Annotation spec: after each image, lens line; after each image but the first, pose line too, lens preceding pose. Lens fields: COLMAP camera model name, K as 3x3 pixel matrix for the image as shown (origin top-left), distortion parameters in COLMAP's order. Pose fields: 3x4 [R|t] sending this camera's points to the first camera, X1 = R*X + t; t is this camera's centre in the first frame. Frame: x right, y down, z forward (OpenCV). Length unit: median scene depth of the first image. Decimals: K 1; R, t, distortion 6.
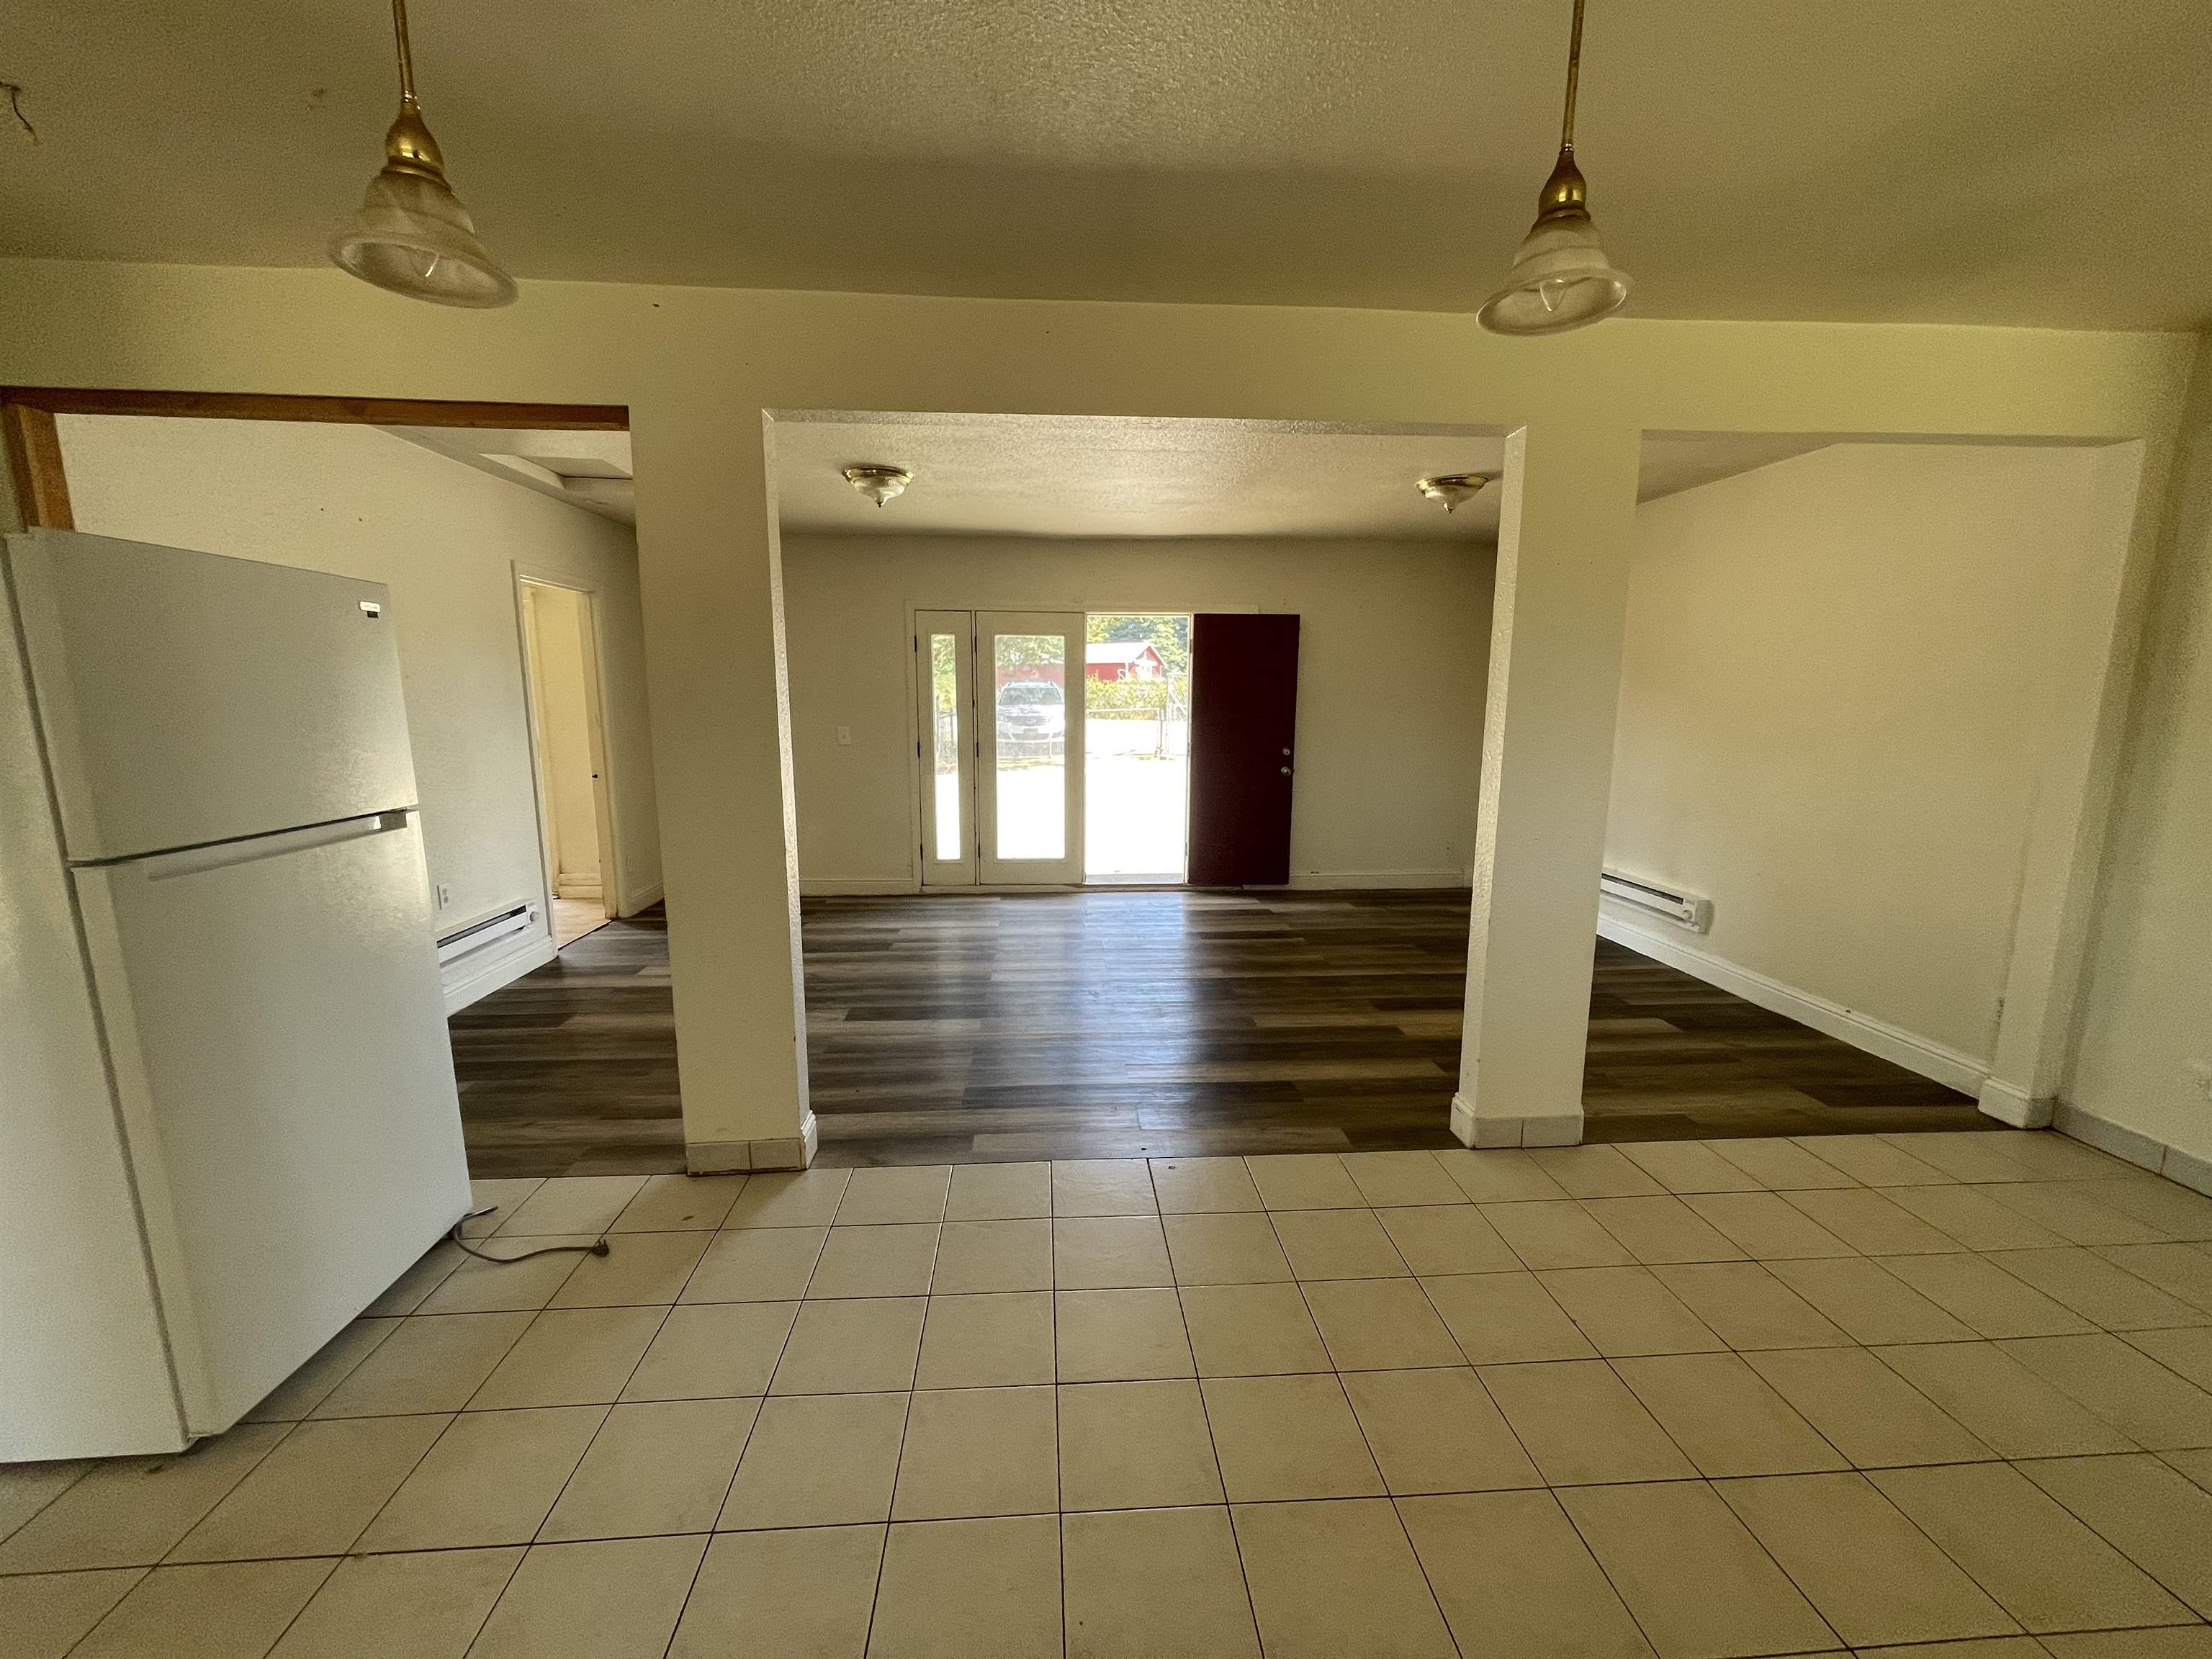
lens RADIAL K [[884.1, 0, 1105.7], [0, 884.1, 837.4], [0, 0, 1]] dist [0.001189, -0.000765]
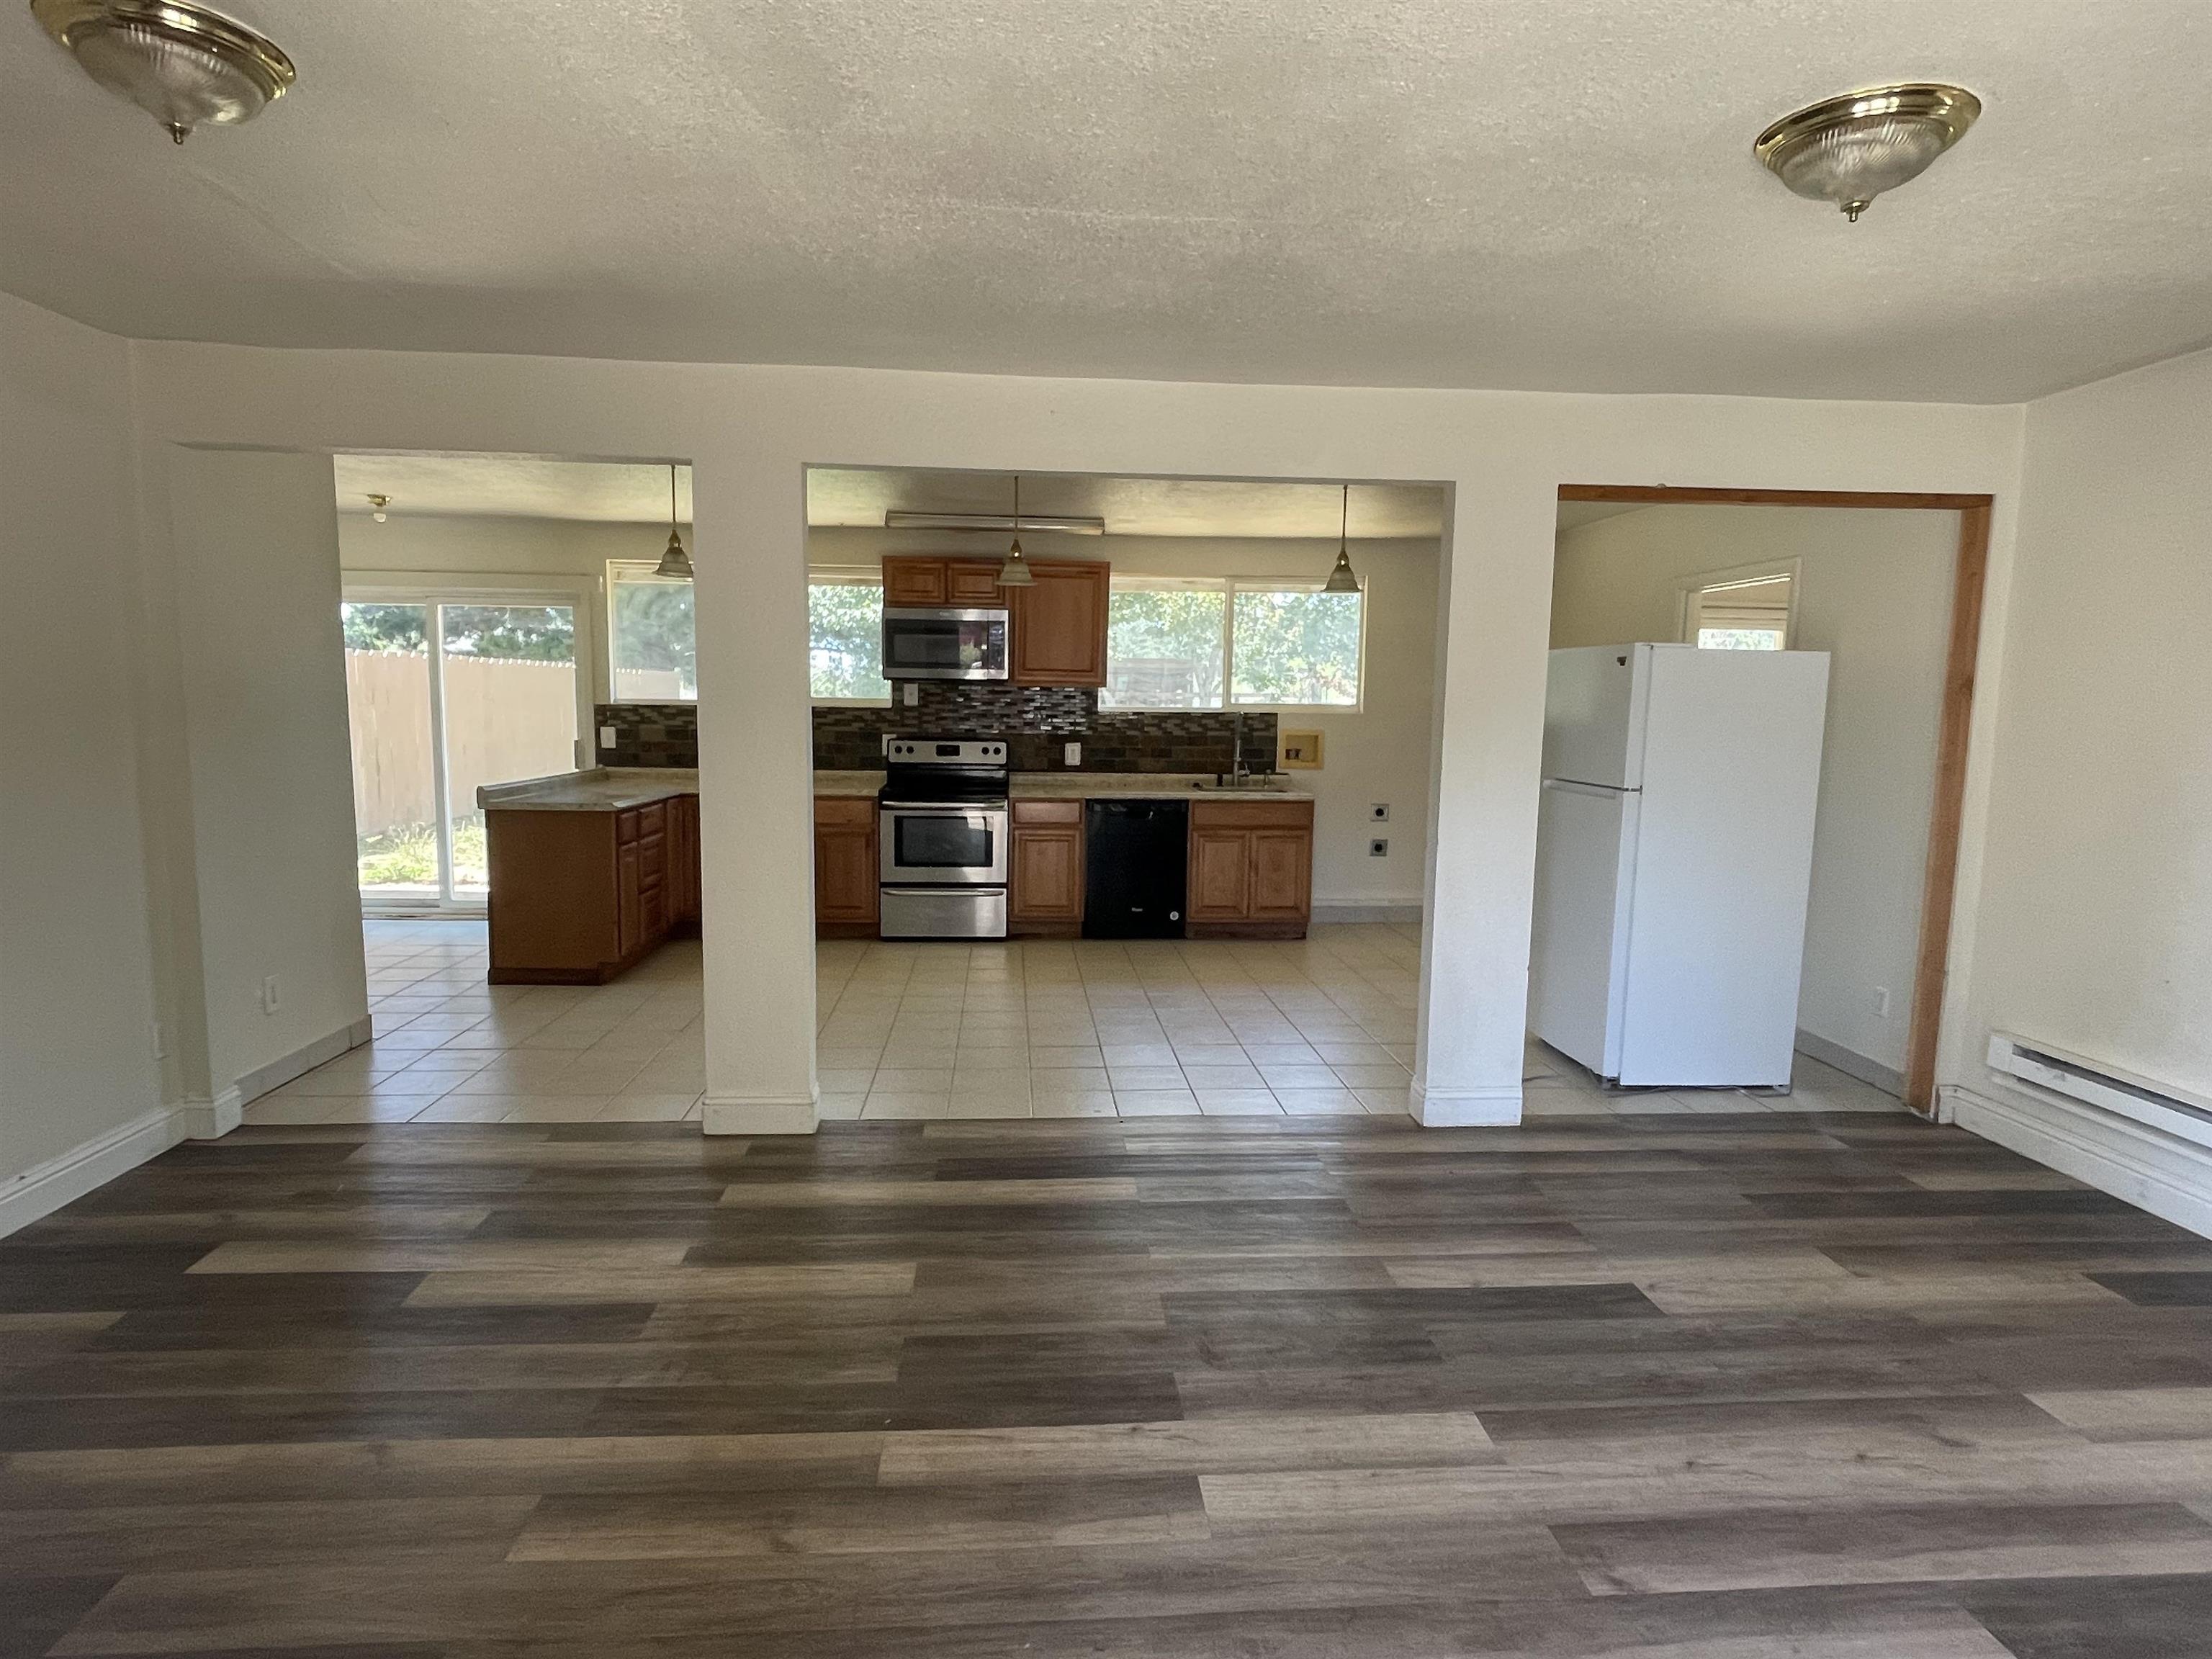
lens RADIAL K [[1238.0, 0, 1104.6], [0, 1238.0, 836.1], [0, 0, 1]] dist [-0.003925, -0.000488]
pose [[-0.999828, -0.016855, -0.007801, 0.081137], [-0.018336, 0.962686, 0.269997, -0.402049], [0.002959, 0.270094, -0.962829, 2.401520]]
